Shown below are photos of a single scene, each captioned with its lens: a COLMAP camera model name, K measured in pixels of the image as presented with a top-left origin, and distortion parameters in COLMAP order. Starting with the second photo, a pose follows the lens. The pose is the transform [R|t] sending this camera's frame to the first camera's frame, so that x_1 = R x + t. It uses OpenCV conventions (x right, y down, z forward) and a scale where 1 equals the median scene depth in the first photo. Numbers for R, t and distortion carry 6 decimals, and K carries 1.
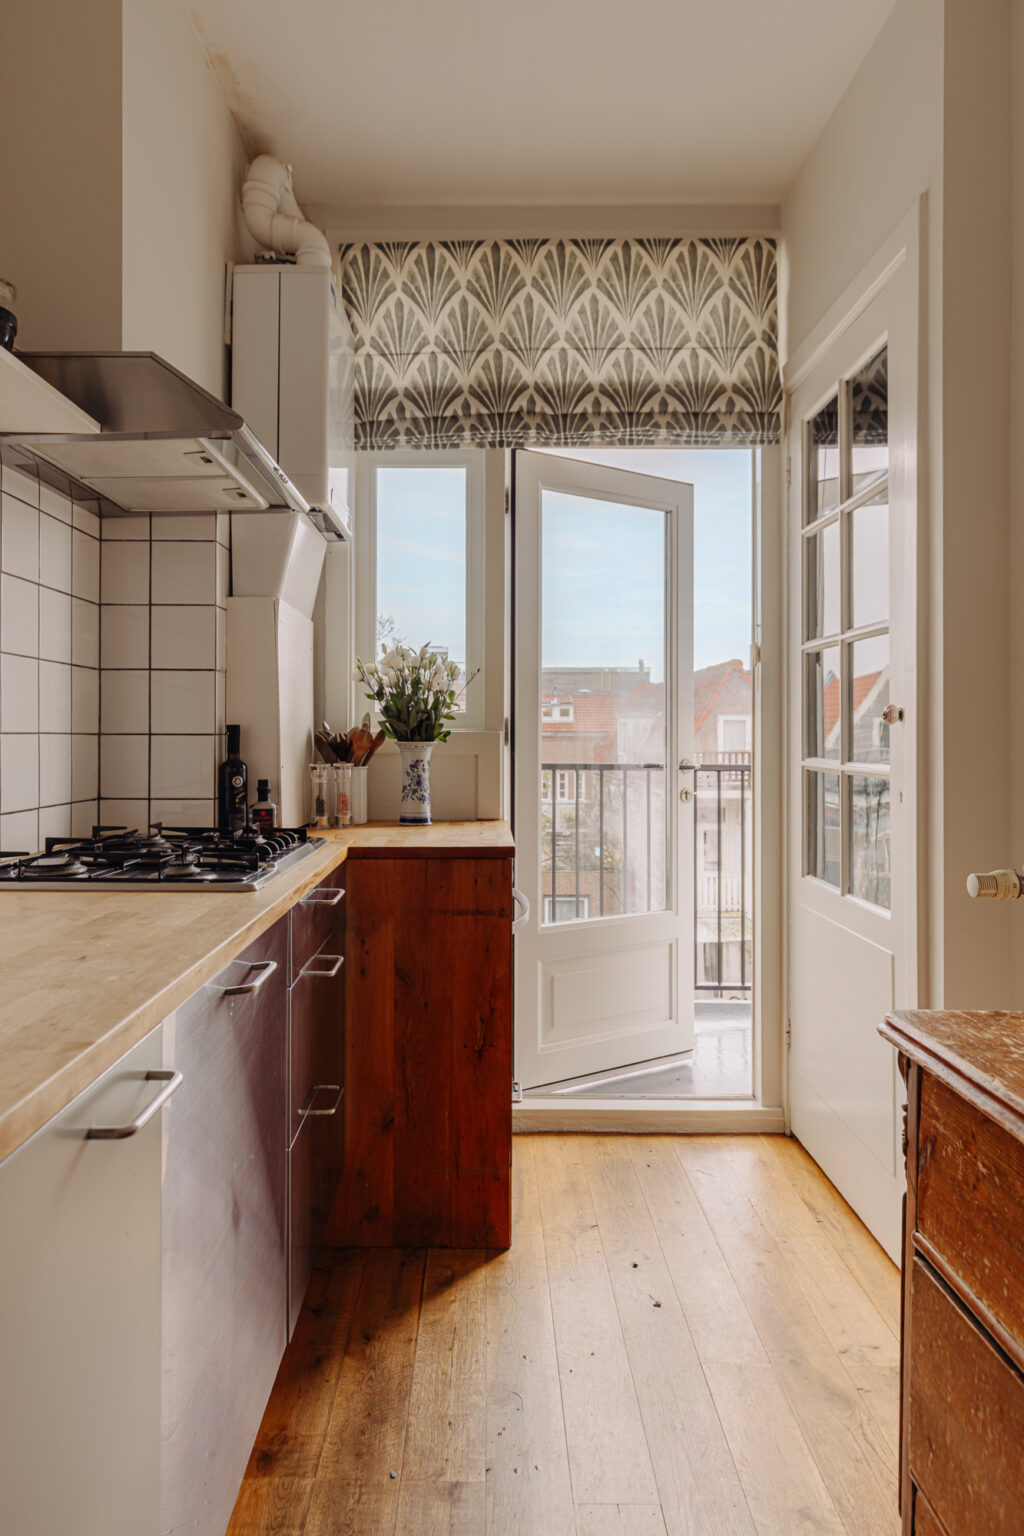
lens RADIAL K [[958.0, 0, 507.7], [0, 958.0, 729.1], [0, 0, 1]] dist [-0.004819, -0.001063]
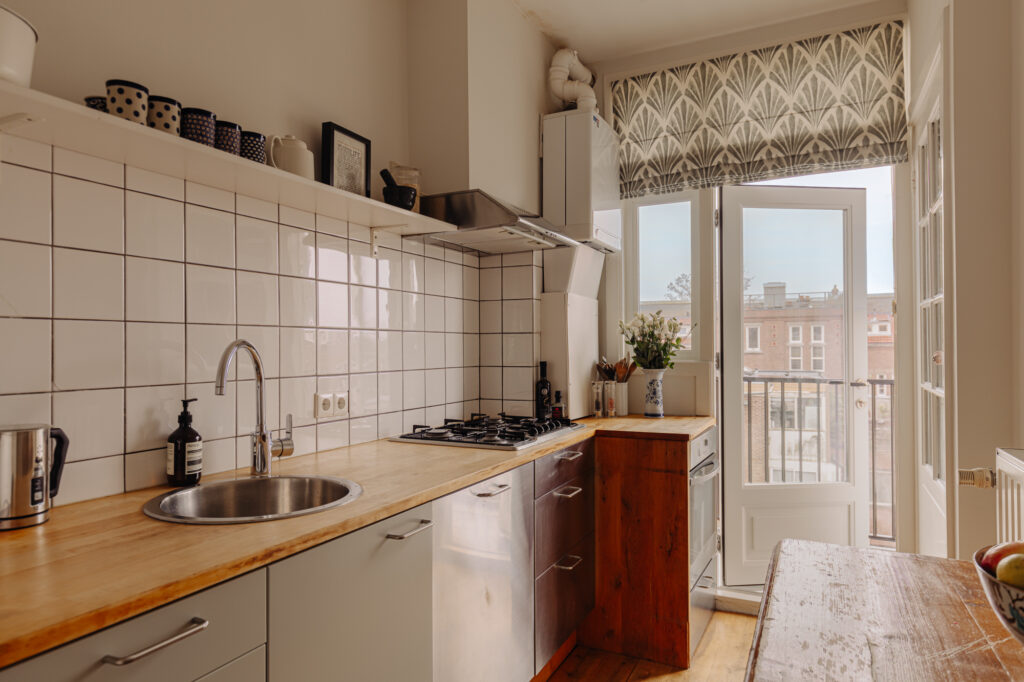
lens RADIAL K [[638.7, 0, 512.0], [0, 638.7, 341.0], [0, 0, 1]] dist [-0.004819, -0.001063]
pose [[0.892599, -0.012868, -0.450667, 0.183608], [0.011357, 0.999917, -0.006059, -0.030734], [0.450708, 0.000290, 0.892672, -0.121272]]
